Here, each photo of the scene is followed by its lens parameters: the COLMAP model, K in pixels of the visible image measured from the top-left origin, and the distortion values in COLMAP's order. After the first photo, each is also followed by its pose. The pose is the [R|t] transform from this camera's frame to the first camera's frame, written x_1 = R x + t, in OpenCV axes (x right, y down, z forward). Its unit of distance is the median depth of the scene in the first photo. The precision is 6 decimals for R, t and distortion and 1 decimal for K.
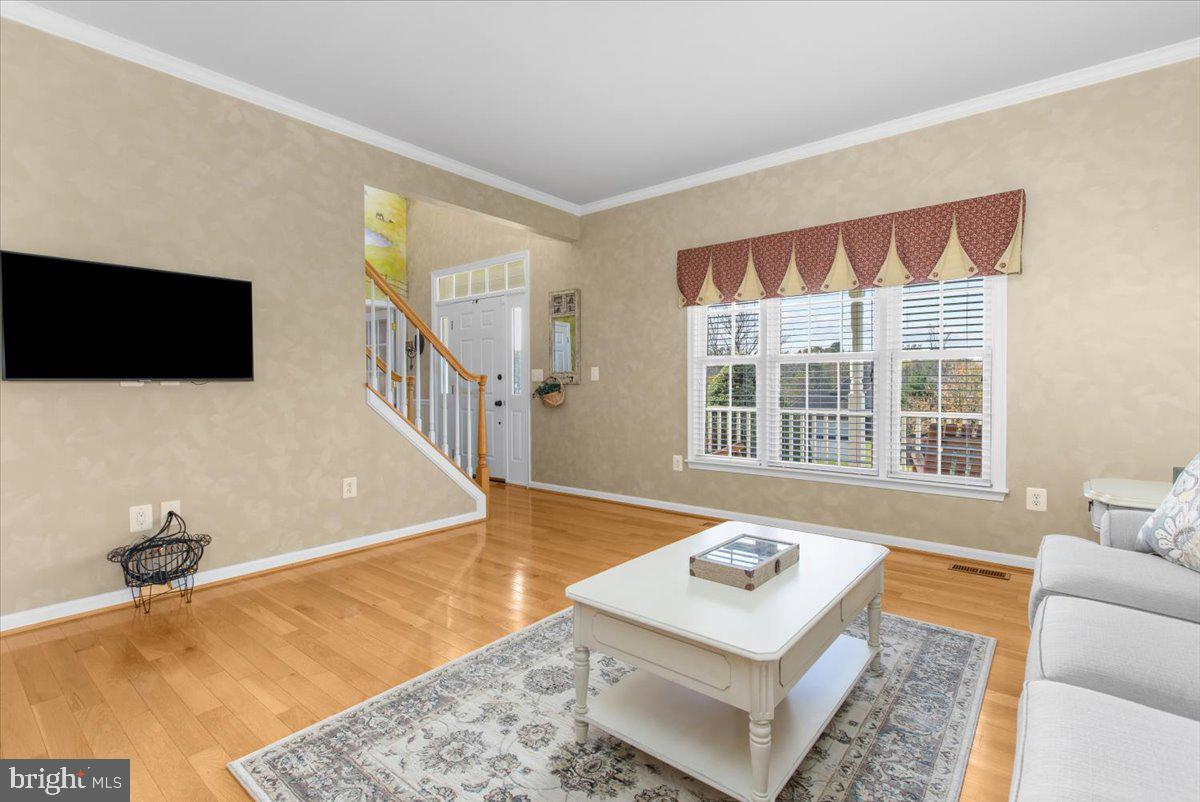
lens RADIAL K [[568.9, 0, 597.9], [0, 568.9, 388.7], [0, 0, 1]] dist [0.002171, 0.000613]
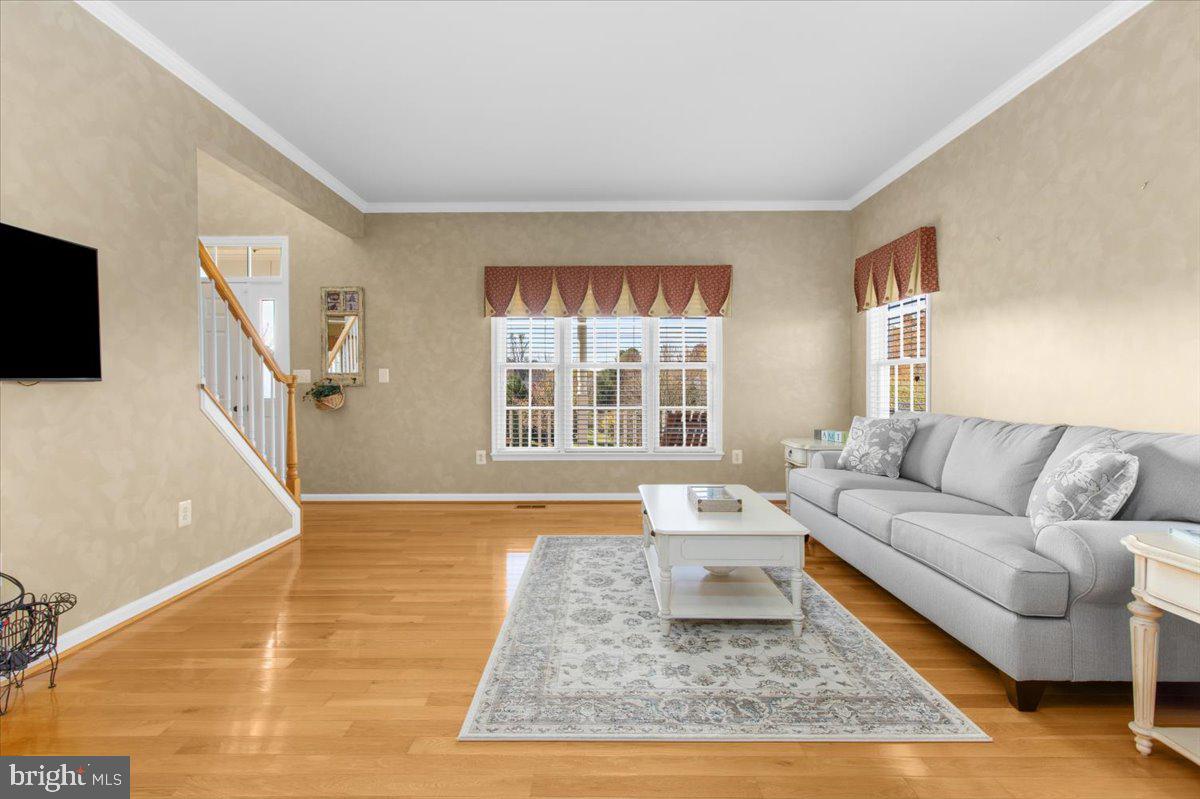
lens RADIAL K [[568.9, 0, 597.9], [0, 568.9, 387.2], [0, 0, 1]] dist [0.002171, 0.000613]
pose [[0.773089, -0.000840, 0.634297, -0.431593], [0.005617, 0.999969, -0.005521, 0.001844], [-0.634273, 0.007831, 0.773070, -0.000820]]
